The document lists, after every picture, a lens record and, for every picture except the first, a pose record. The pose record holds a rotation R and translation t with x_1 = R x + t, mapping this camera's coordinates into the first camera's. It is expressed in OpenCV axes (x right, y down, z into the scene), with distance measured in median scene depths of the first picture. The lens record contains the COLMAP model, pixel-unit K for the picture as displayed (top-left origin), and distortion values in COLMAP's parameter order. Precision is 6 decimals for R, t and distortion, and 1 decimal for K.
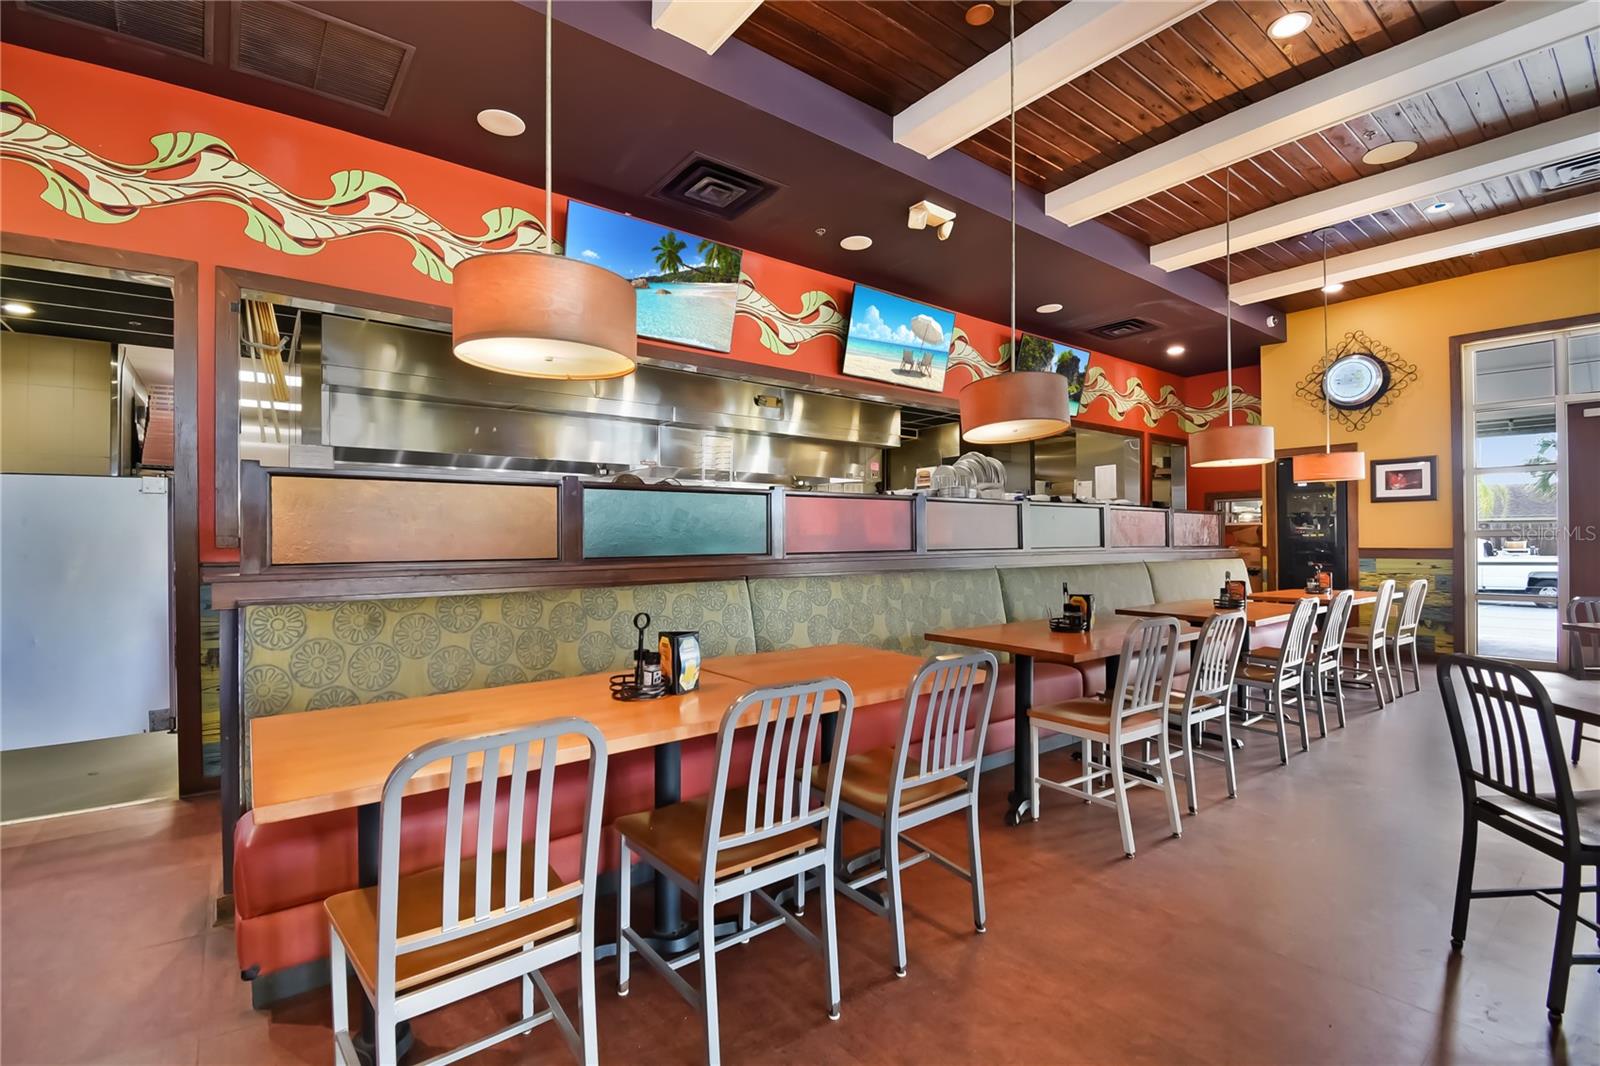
lens RADIAL K [[704.3, 0, 803.5], [0, 704.3, 540.7], [0, 0, 1]] dist [-0.000313, -0.014500]
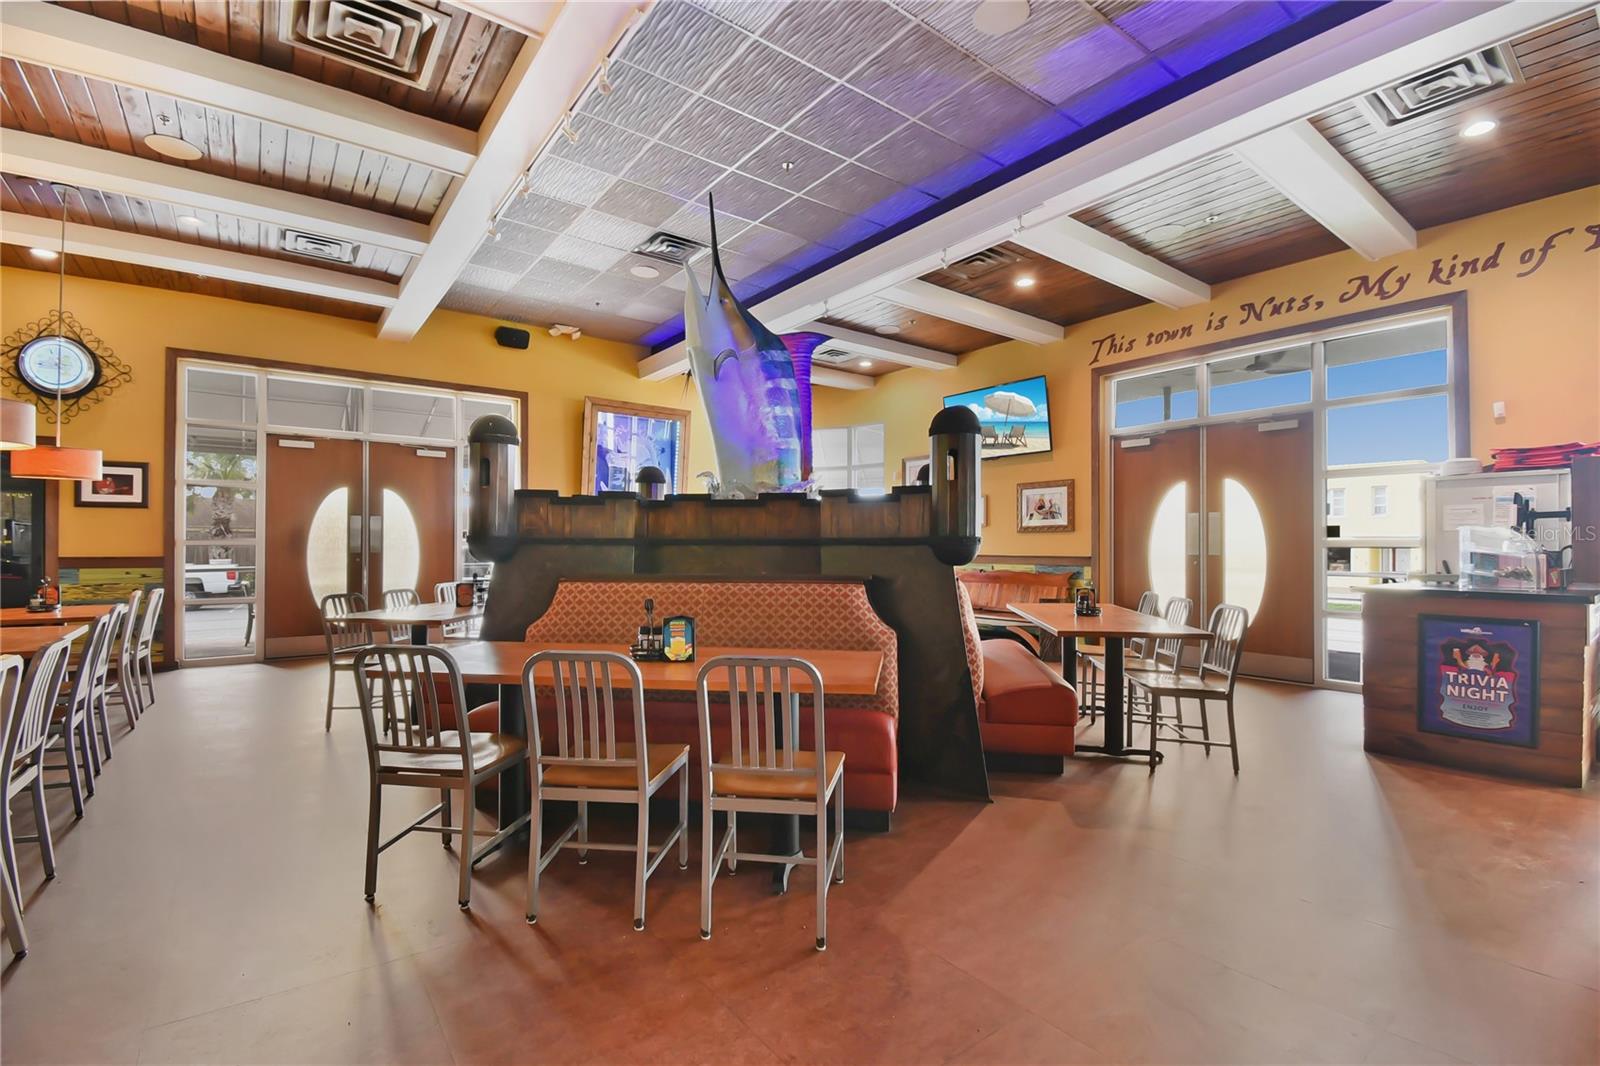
lens RADIAL K [[704.3, 0, 788.0], [0, 704.3, 547.1], [0, 0, 1]] dist [-0.000313, -0.014500]
pose [[0.027811, 0.006359, 0.999593, -0.057772], [-0.002815, 0.999976, -0.006283, 0.000575], [-0.999609, -0.002639, 0.027828, 0.074285]]
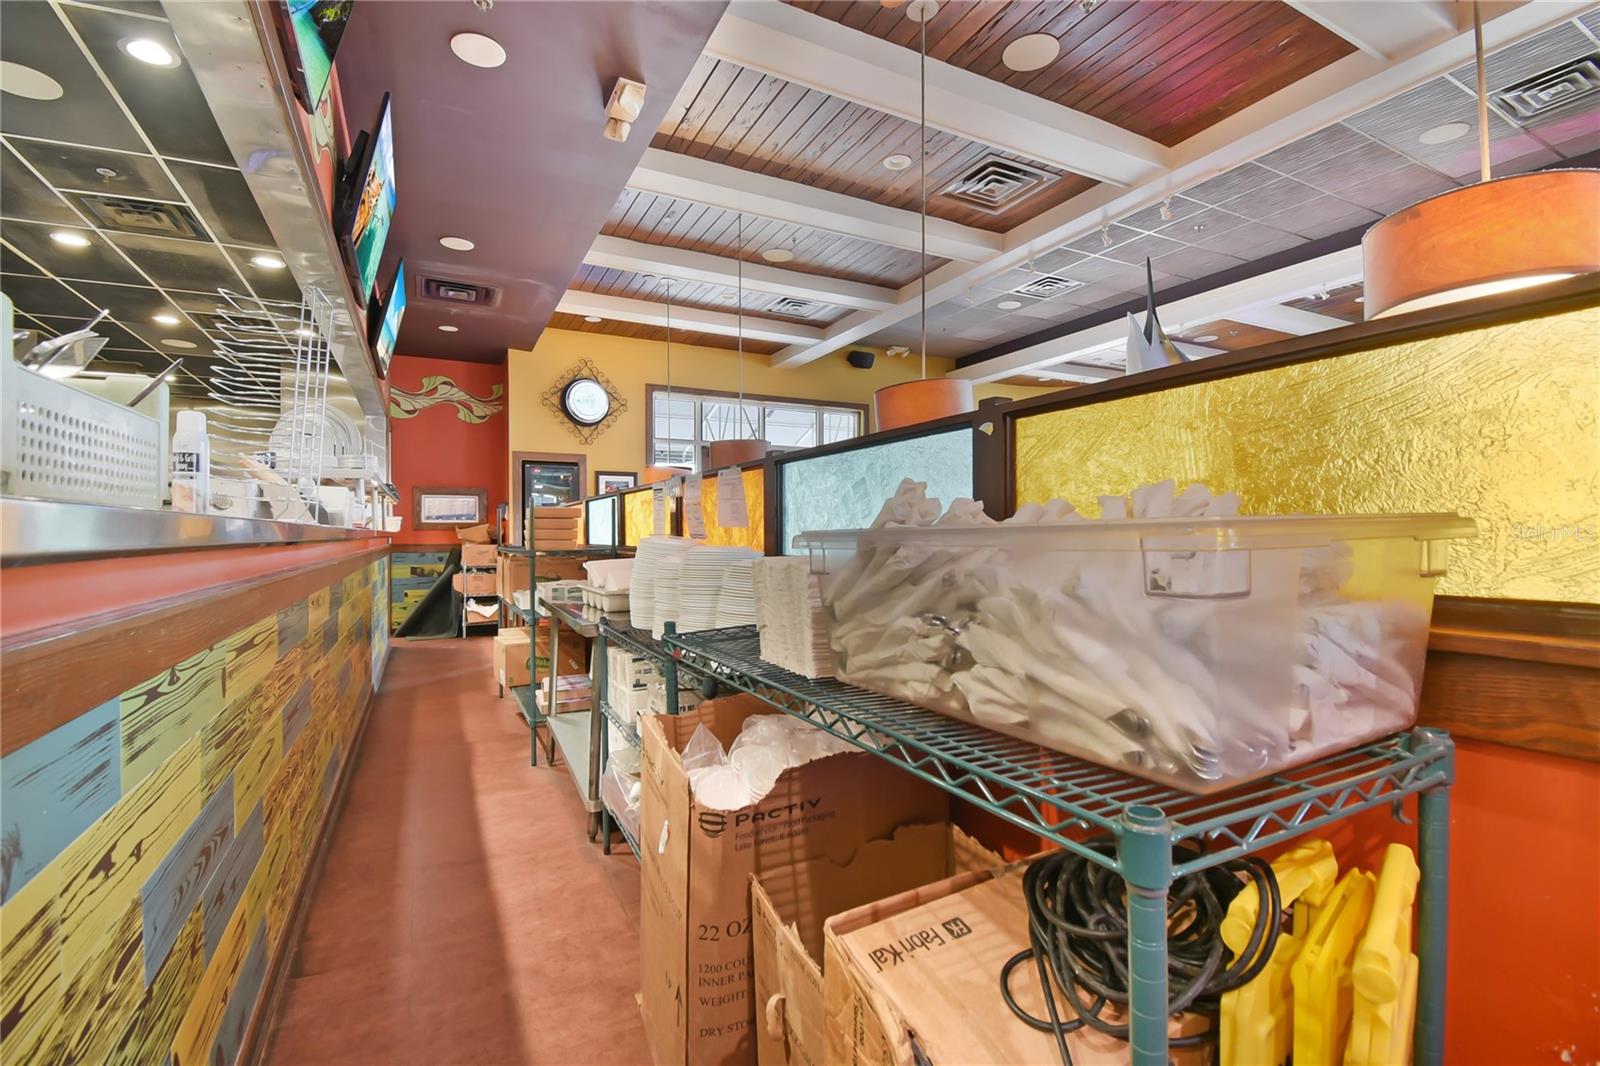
lens RADIAL K [[704.3, 0, 808.1], [0, 704.3, 531.0], [0, 0, 1]] dist [-0.000313, -0.014500]
pose [[0.196873, 0.010261, 0.980375, -0.357162], [0.000820, 0.999943, -0.010631, 0.006502], [-0.980429, 0.002897, 0.196853, 0.455294]]
